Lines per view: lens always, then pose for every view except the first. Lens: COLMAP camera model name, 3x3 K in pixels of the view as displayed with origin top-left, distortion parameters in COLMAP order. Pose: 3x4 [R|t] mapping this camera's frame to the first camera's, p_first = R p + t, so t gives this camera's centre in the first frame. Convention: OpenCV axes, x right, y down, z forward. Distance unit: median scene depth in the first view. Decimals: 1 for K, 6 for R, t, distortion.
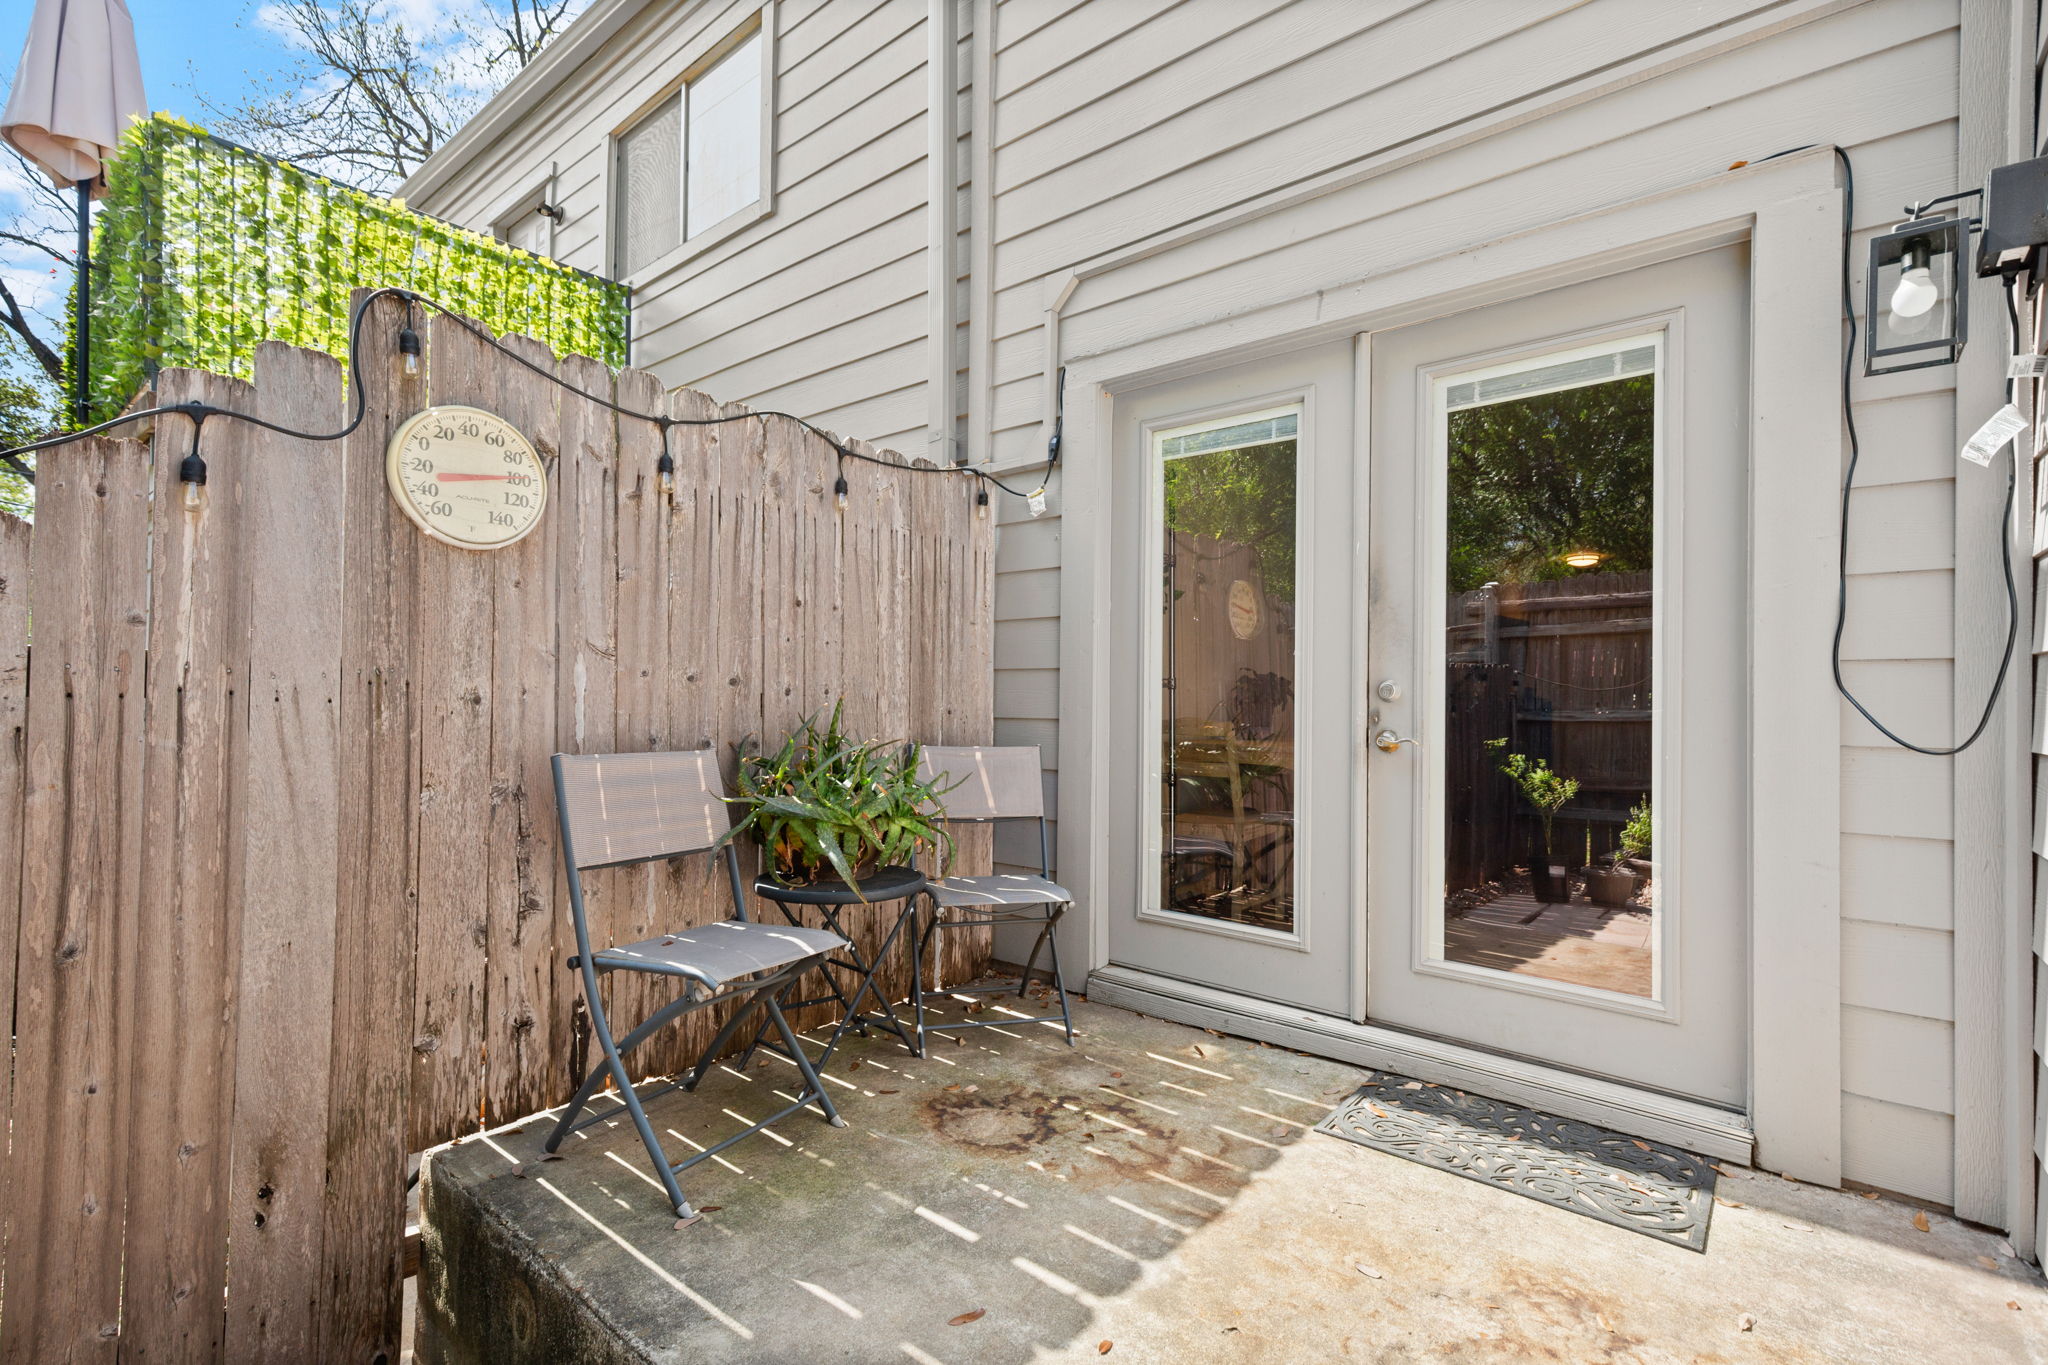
lens RADIAL K [[940.8, 0, 1031.0], [0, 940.8, 688.9], [0, 0, 1]] dist [0.019776, 0.000012]
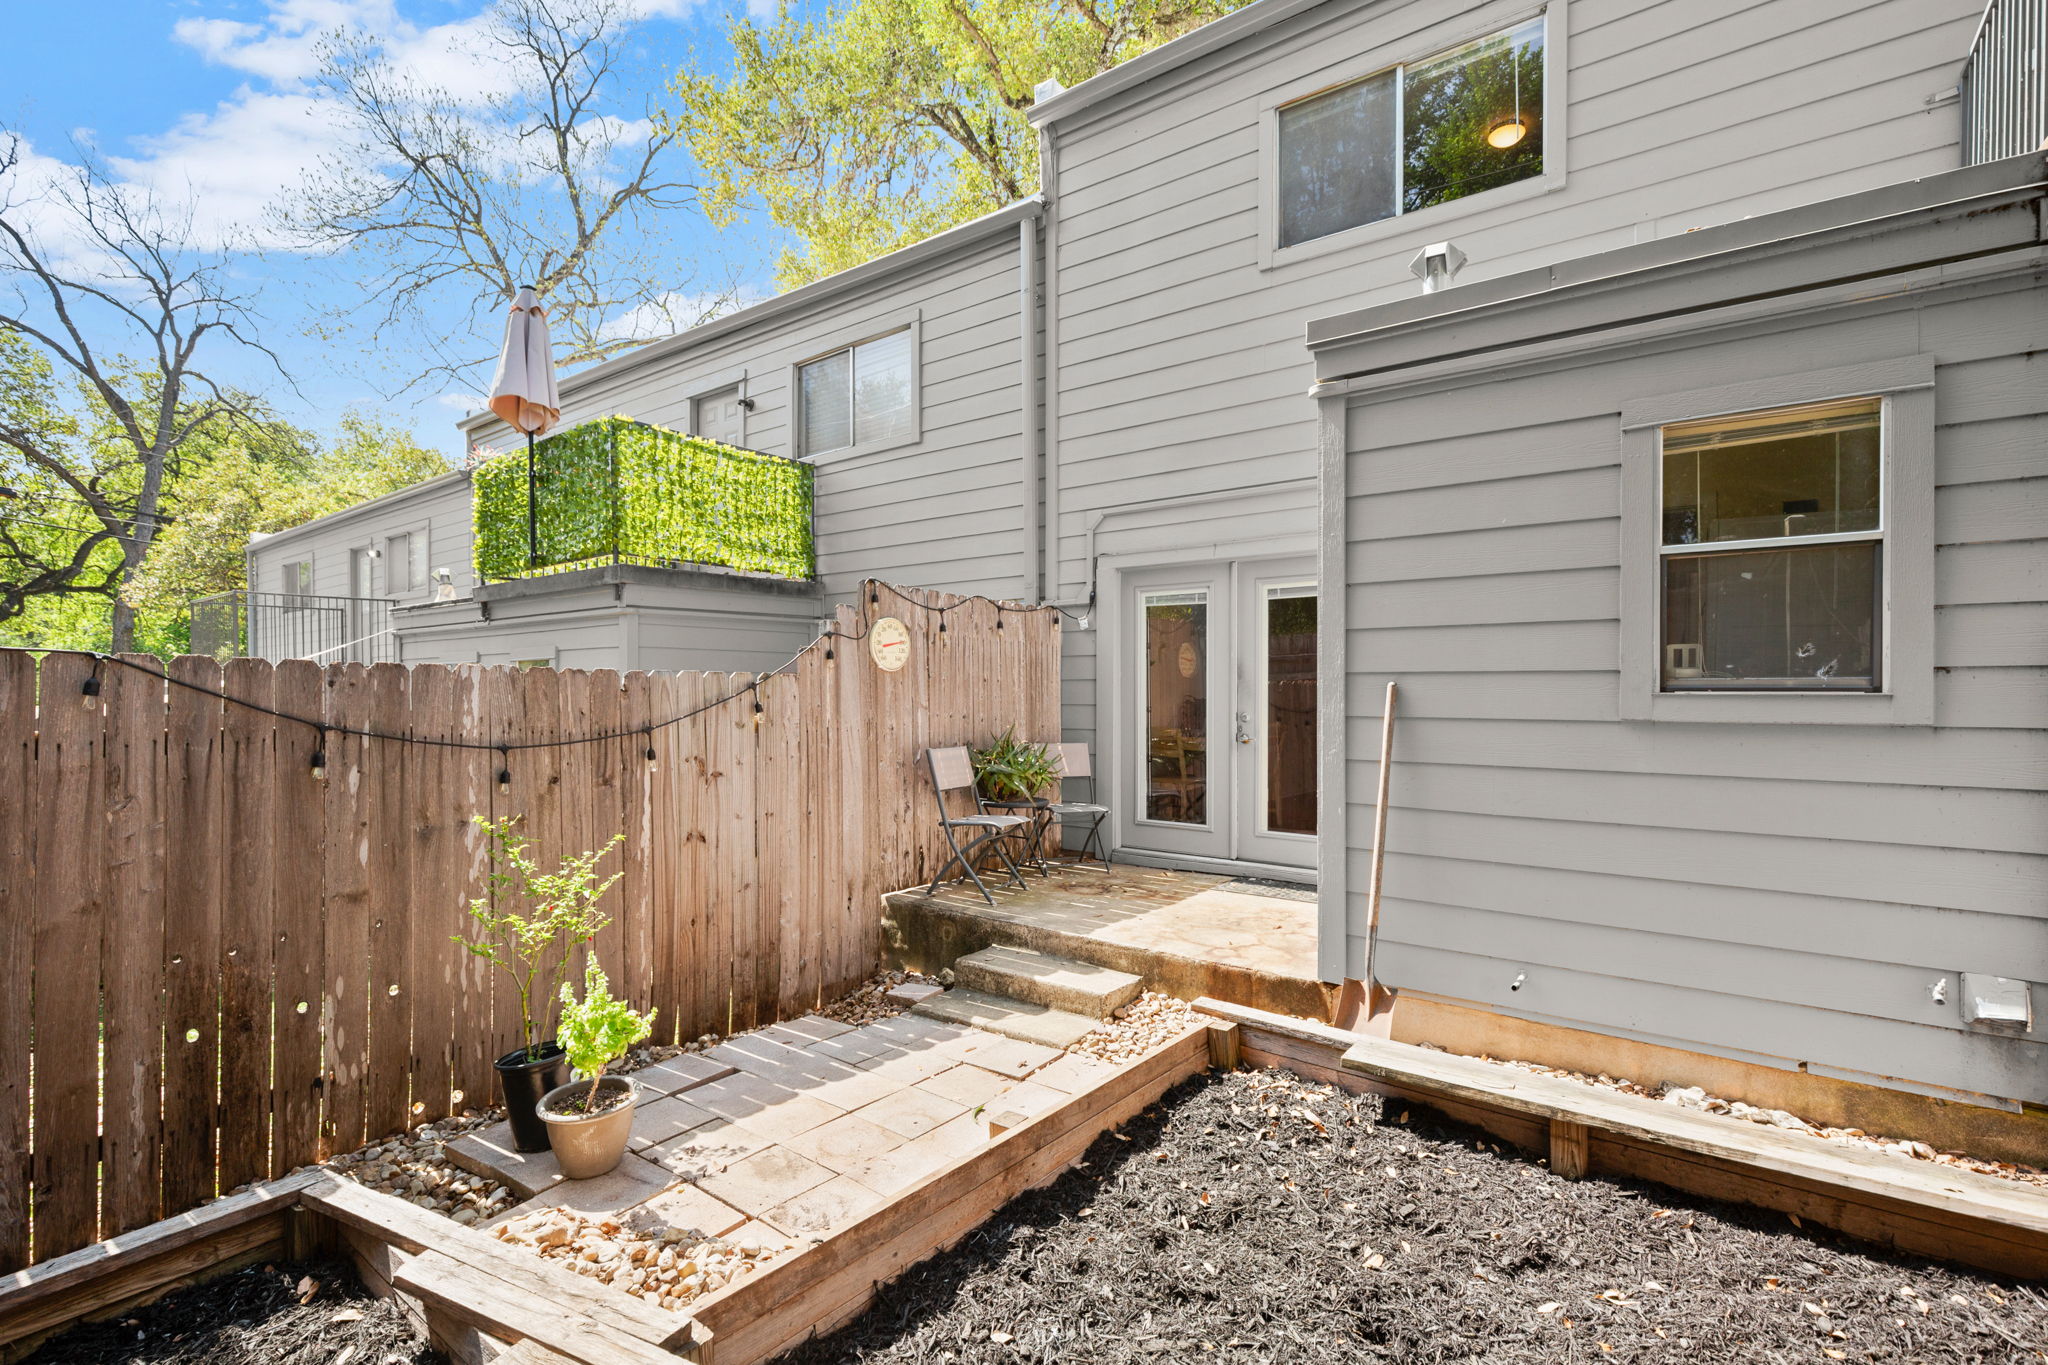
lens RADIAL K [[947.2, 0, 1029.2], [0, 947.2, 703.4], [0, 0, 1]] dist [-0.004481, -0.000478]
pose [[0.998982, -0.010597, 0.043842, -0.211424], [0.009568, 0.999676, 0.023600, -0.077169], [-0.044078, -0.023156, 0.998760, -1.085372]]
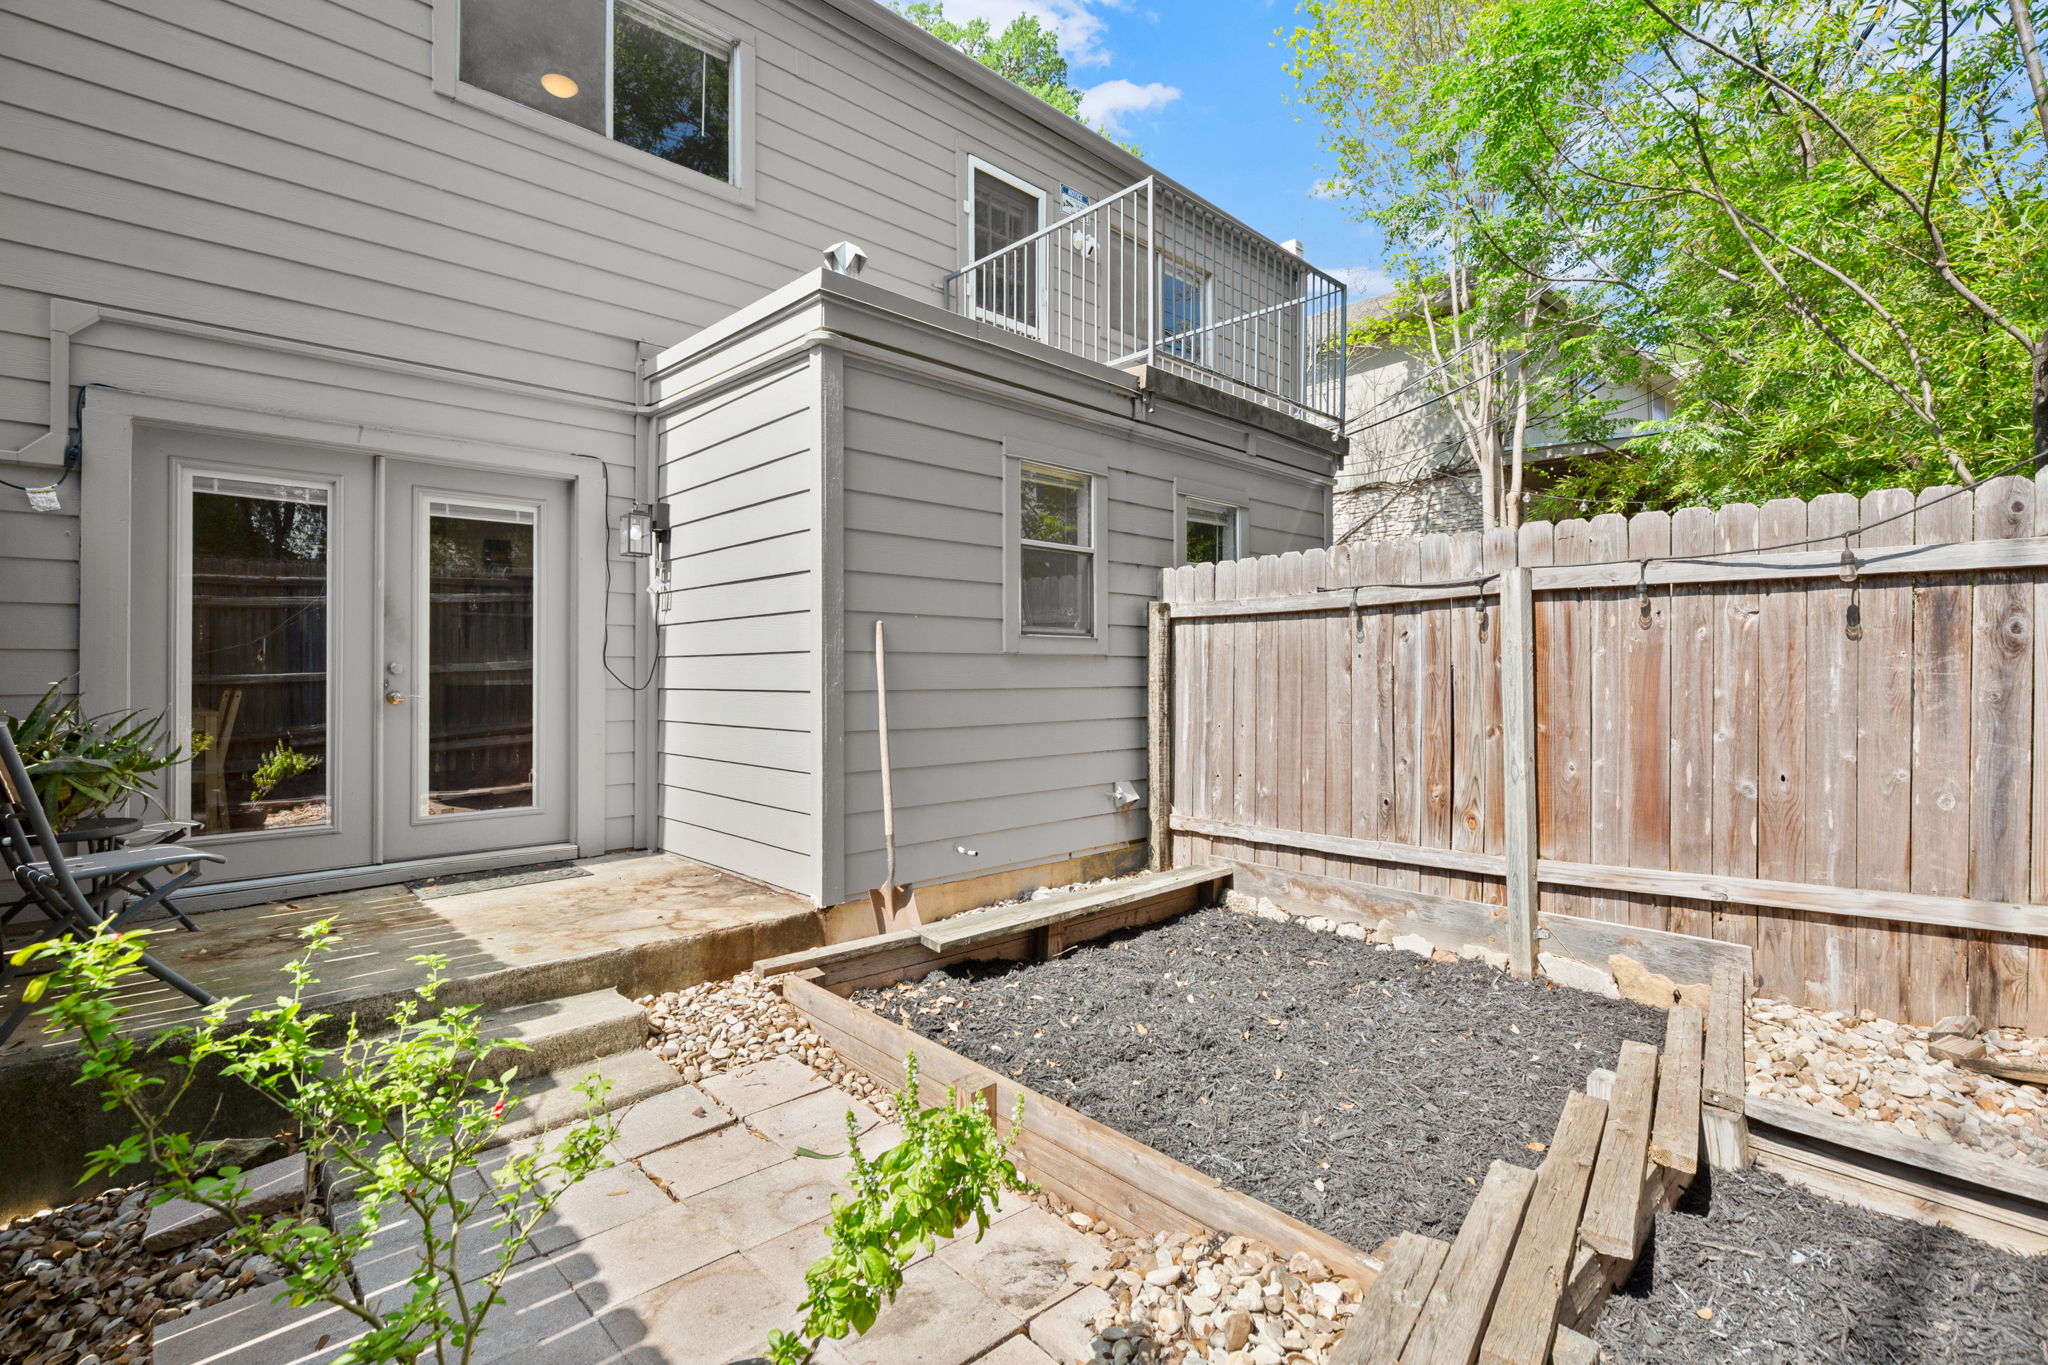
lens RADIAL K [[940.3, 0, 1028.4], [0, 940.3, 676.5], [0, 0, 1]] dist [-0.003441, -0.000166]
pose [[0.111298, -0.015668, 0.993664, -1.008783], [-0.006538, 0.999843, 0.016498, -0.015470], [-0.993766, -0.008333, 0.111178, -0.286787]]
